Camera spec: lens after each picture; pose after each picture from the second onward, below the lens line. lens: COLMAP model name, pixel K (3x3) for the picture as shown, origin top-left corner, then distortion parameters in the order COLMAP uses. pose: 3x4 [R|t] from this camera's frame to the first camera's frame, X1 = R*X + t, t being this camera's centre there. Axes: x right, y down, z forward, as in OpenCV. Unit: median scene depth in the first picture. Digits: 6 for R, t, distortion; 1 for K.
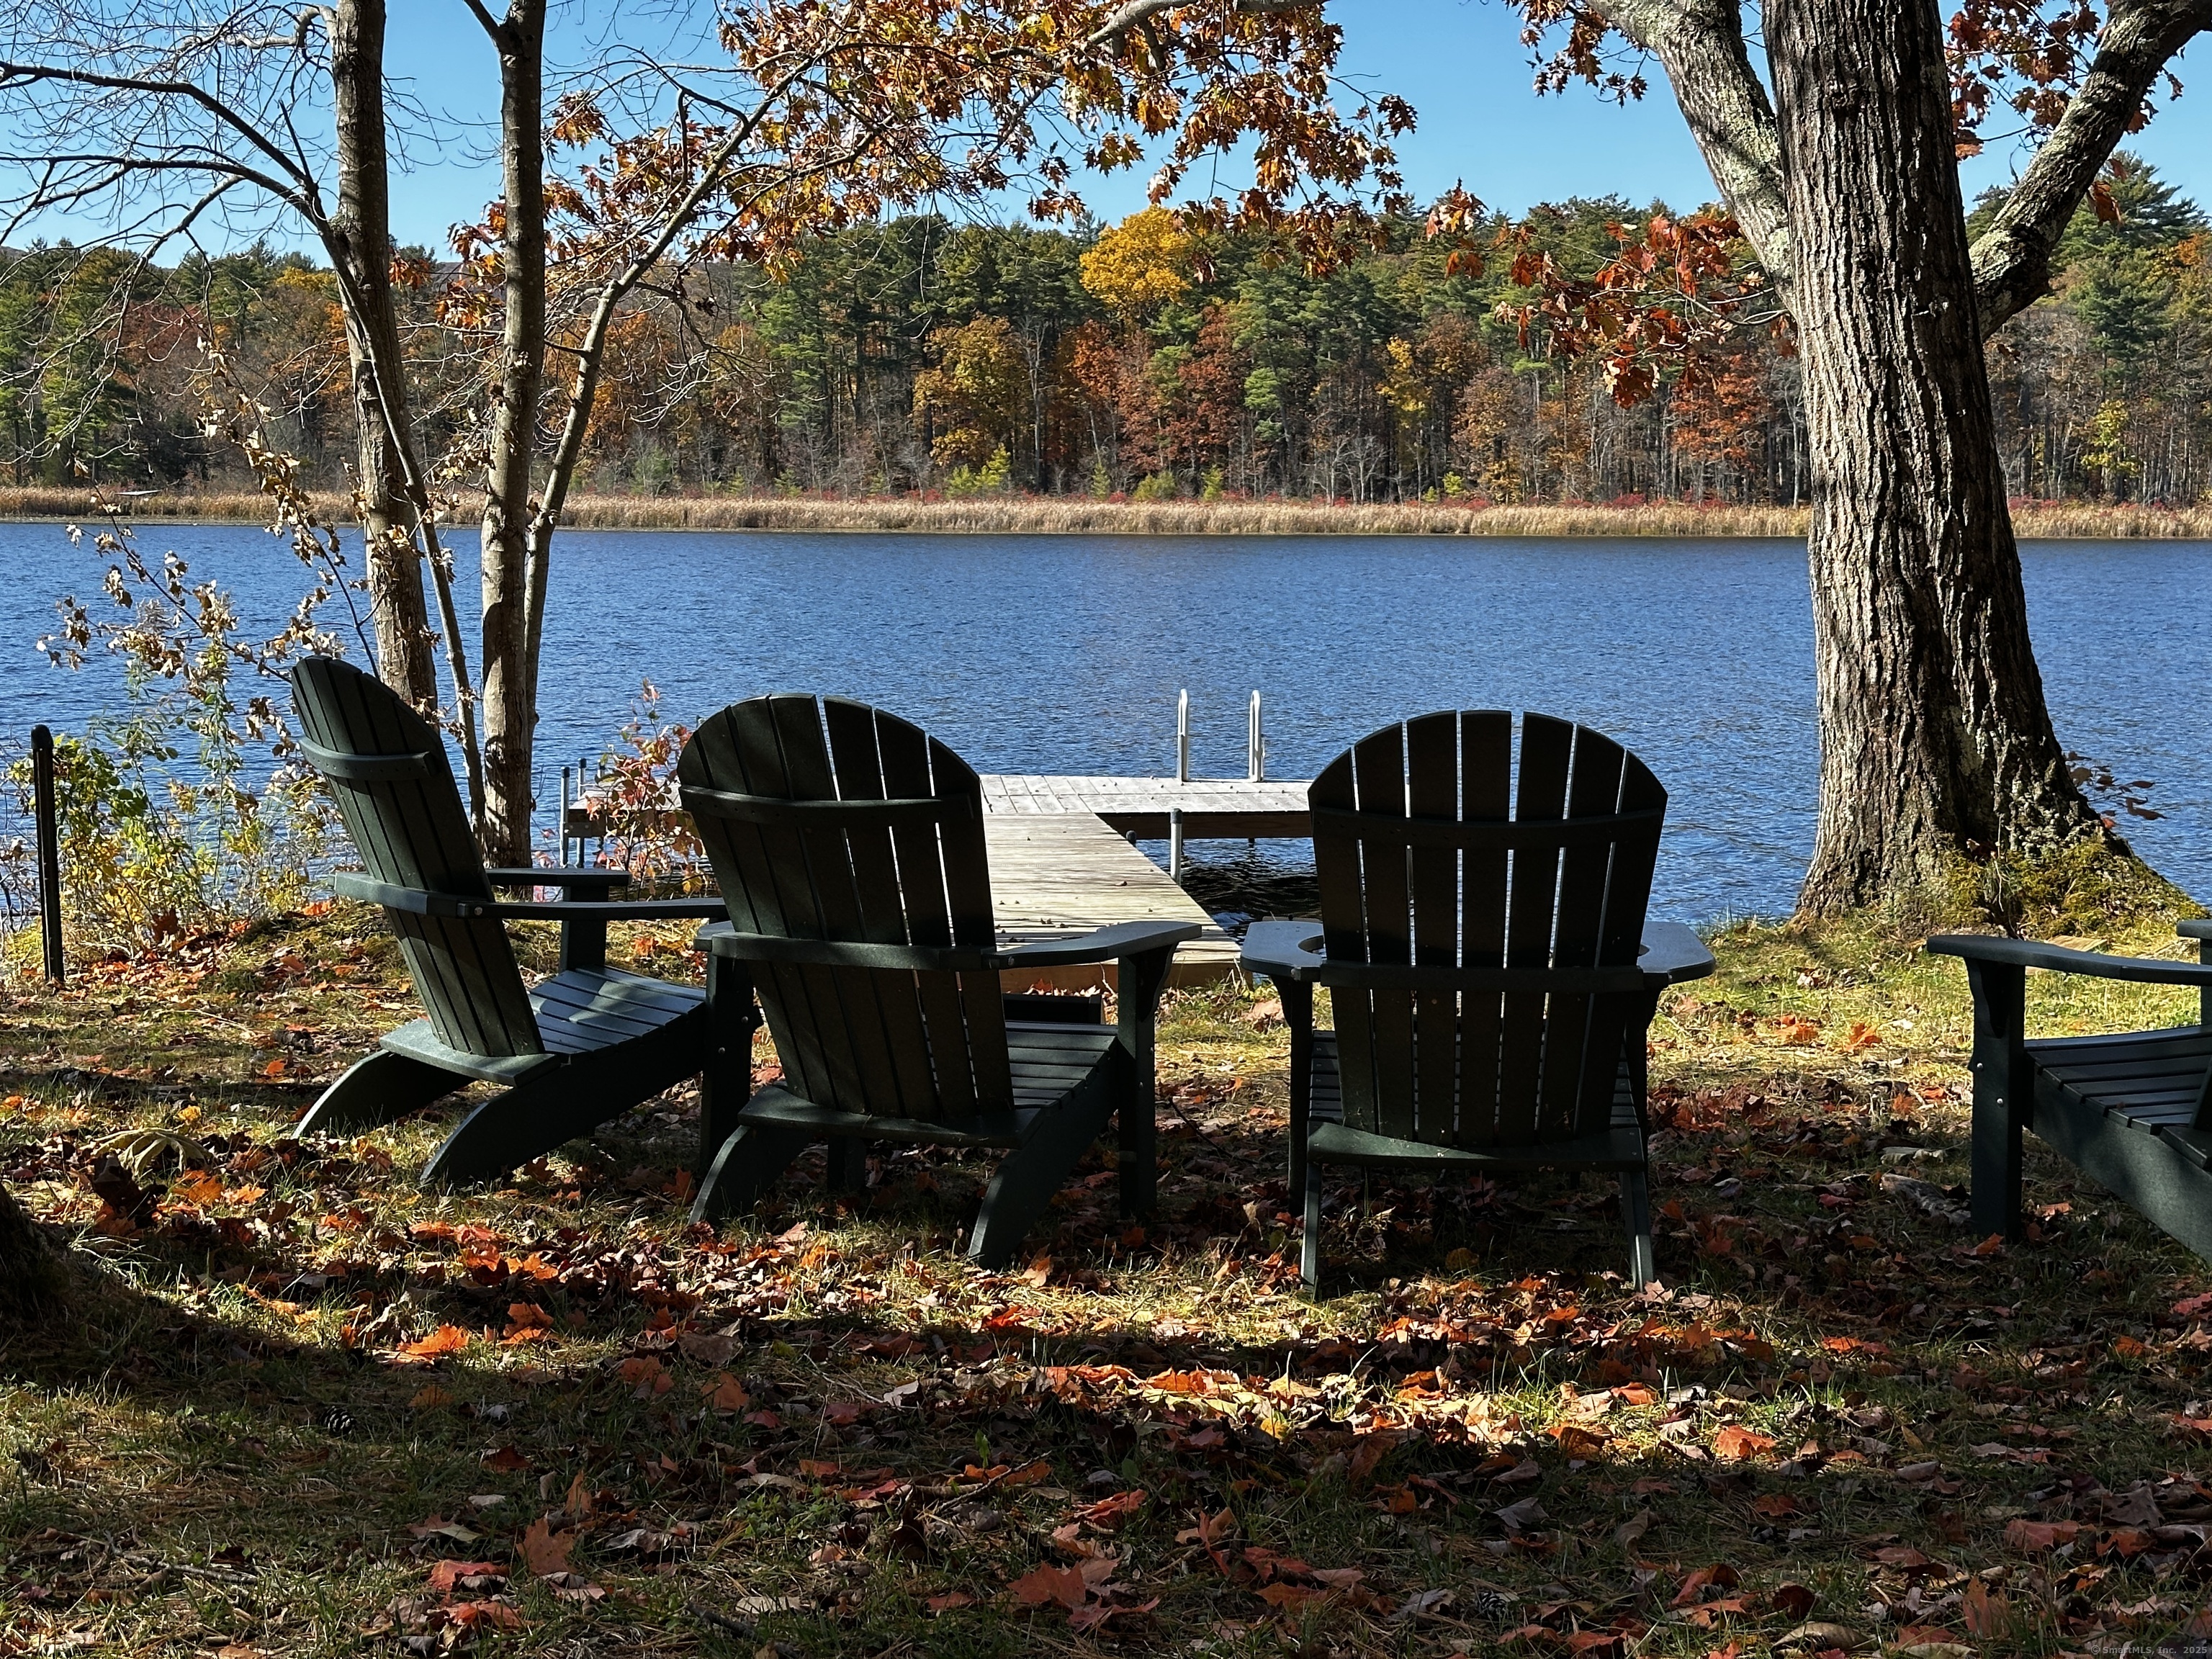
lens RADIAL K [[3089.0, 0, 1106.0], [0, 3089.0, 829.5], [0, 0, 1]] dist [-0.003908, -0.008836]
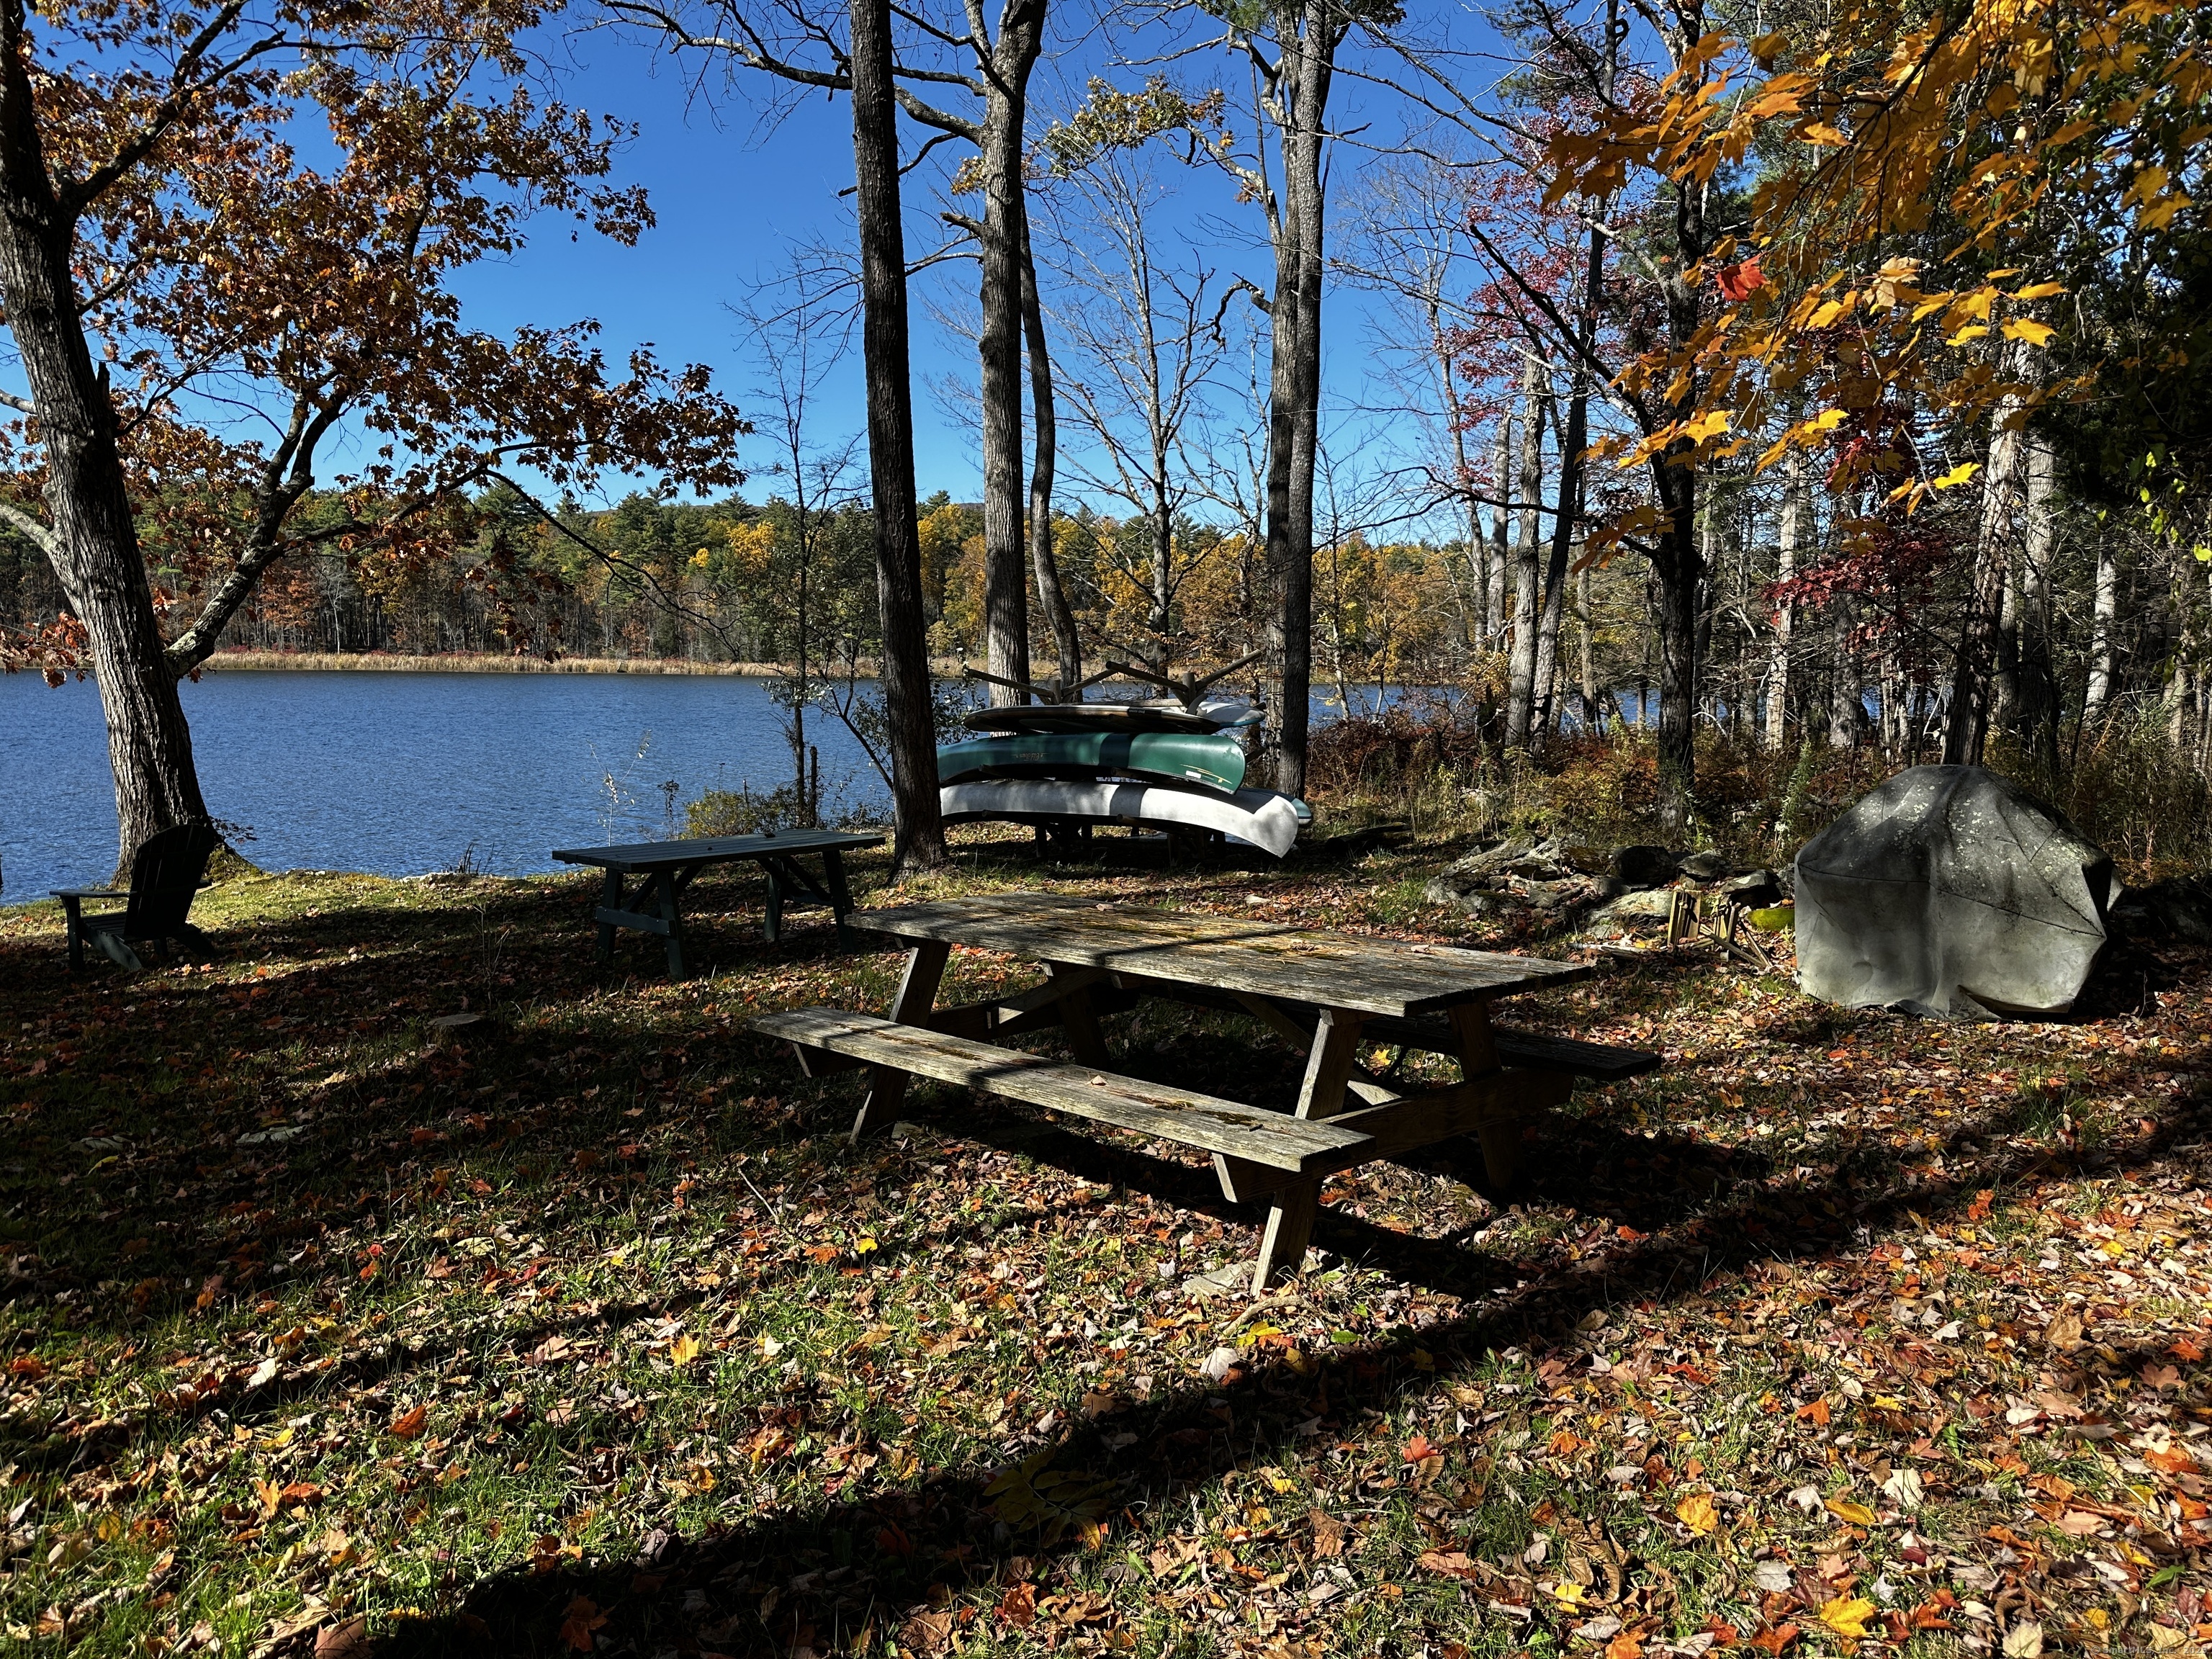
lens RADIAL K [[1526.8, 0, 1106.0], [0, 1526.8, 829.5], [0, 0, 1]] dist [0.002362, 0.000812]
pose [[0.776771, -0.063328, 0.626591, 0.060217], [0.057444, 0.997909, 0.029643, -0.010272], [-0.627158, 0.012968, 0.778784, -0.661677]]
